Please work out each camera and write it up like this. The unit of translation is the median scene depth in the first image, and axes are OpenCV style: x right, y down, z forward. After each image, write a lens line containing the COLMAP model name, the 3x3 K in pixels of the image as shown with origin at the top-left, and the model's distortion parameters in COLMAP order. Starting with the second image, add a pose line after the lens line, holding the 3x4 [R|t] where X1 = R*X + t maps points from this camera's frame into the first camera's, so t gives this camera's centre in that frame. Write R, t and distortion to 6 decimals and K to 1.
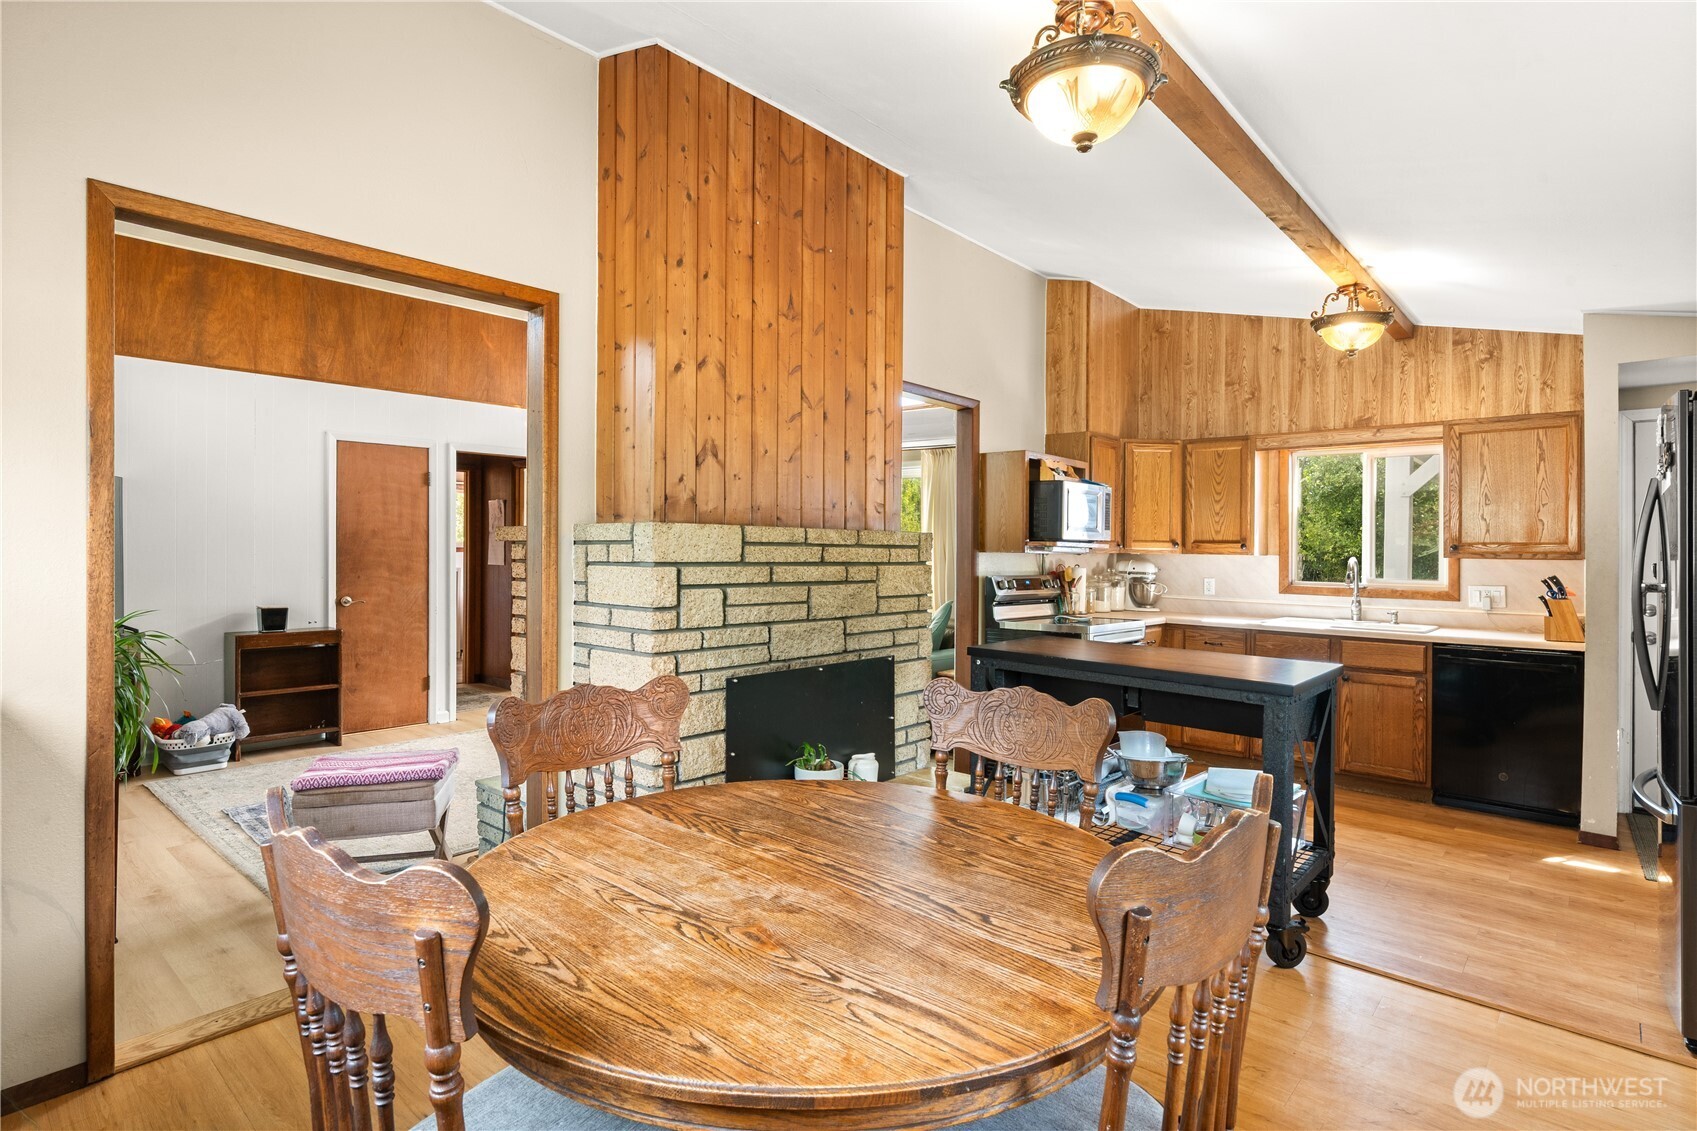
lens RADIAL K [[878.5, 0, 859.9], [0, 878.5, 557.9], [0, 0, 1]] dist [-0.006649, 0.003497]
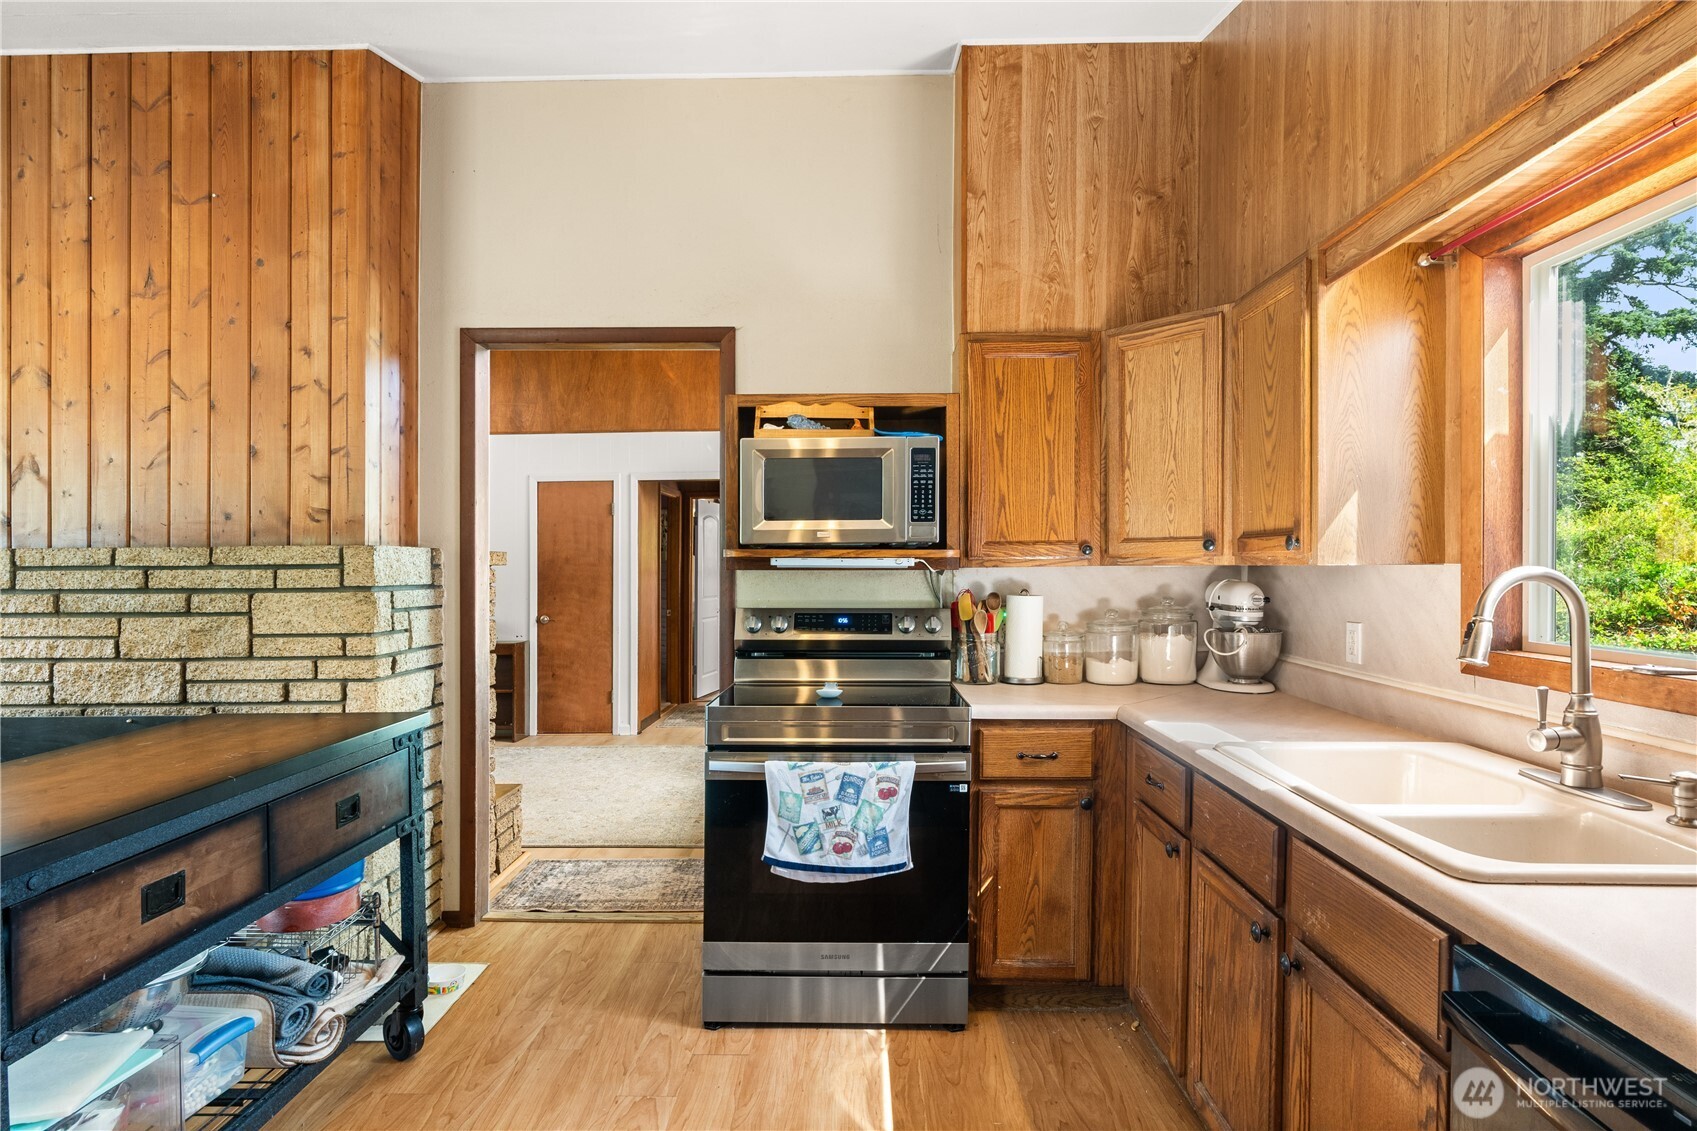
lens RADIAL K [[878.5, 0, 838.4], [0, 878.5, 582.5], [0, 0, 1]] dist [-0.006649, 0.003497]
pose [[0.636450, -0.004058, -0.771307, 0.910051], [0.008219, 0.999965, 0.001521, 0.002841], [0.771274, -0.007308, 0.636461, 0.905668]]
